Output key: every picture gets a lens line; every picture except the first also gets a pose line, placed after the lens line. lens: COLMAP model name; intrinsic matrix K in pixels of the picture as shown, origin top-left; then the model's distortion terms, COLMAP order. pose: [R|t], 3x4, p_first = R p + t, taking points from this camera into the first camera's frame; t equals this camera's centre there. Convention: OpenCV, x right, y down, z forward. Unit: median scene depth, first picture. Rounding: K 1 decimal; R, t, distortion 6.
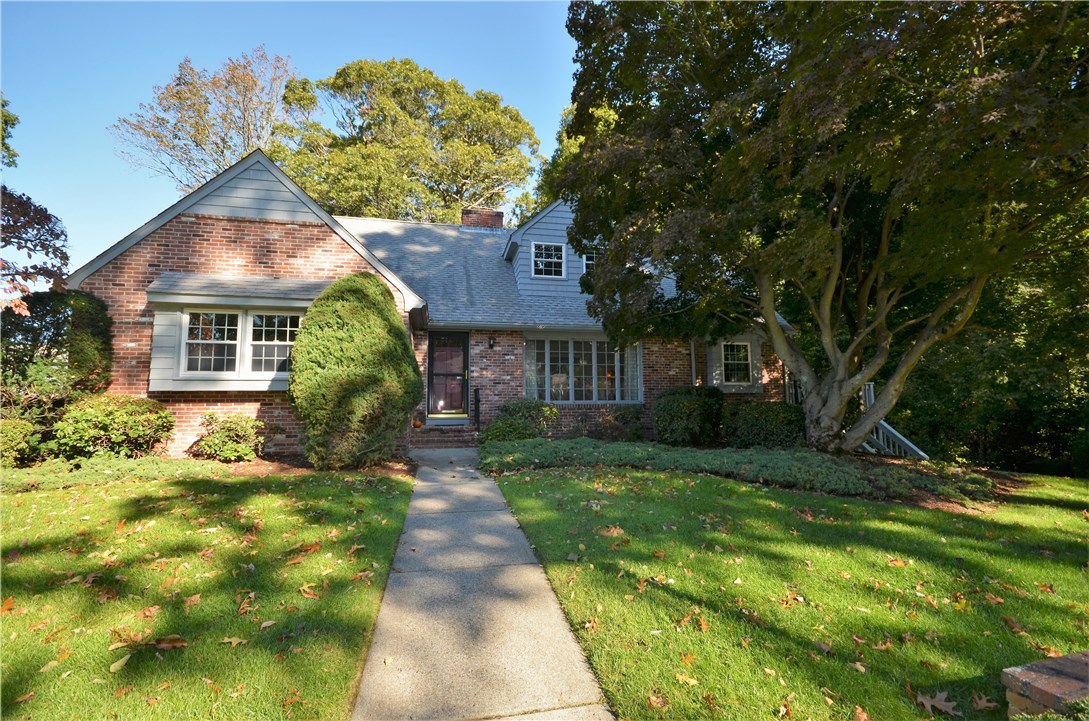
lens RADIAL K [[469.5, 0, 541.1], [0, 469.5, 360.3], [0, 0, 1]] dist [-0.008425, -0.003805]
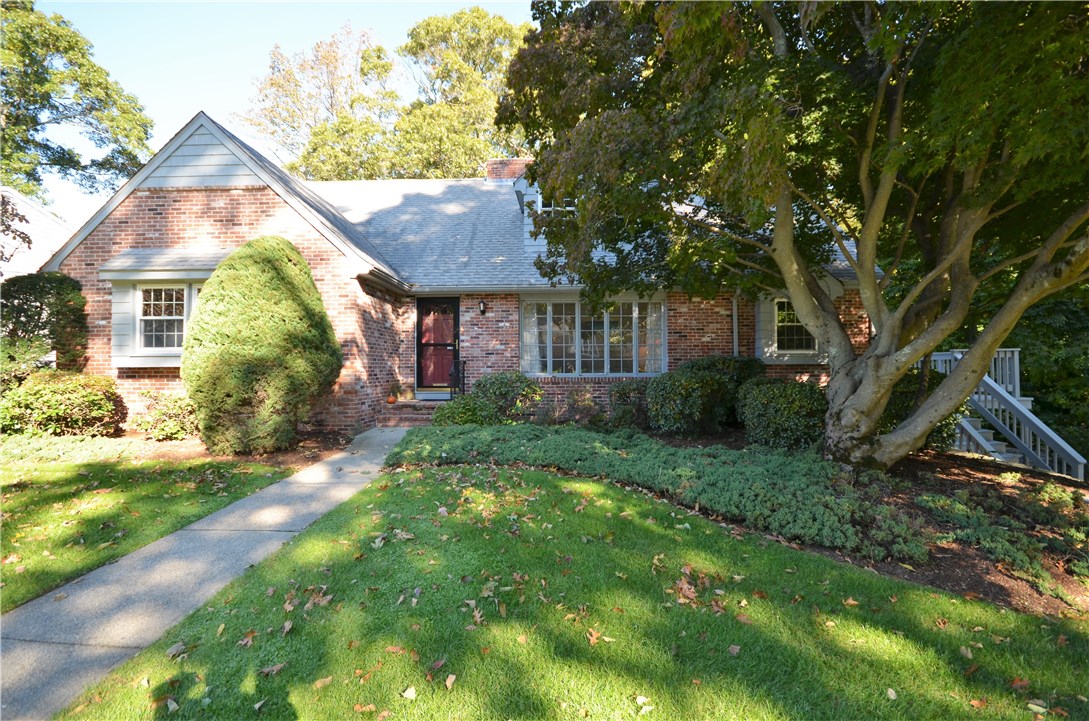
lens RADIAL K [[469.5, 0, 547.3], [0, 469.5, 359.4], [0, 0, 1]] dist [-0.008425, -0.003805]
pose [[0.968767, -0.000912, -0.247972, 0.314407], [0.020882, 0.996741, 0.077916, -0.010348], [0.247093, -0.080661, 0.965629, 0.226482]]
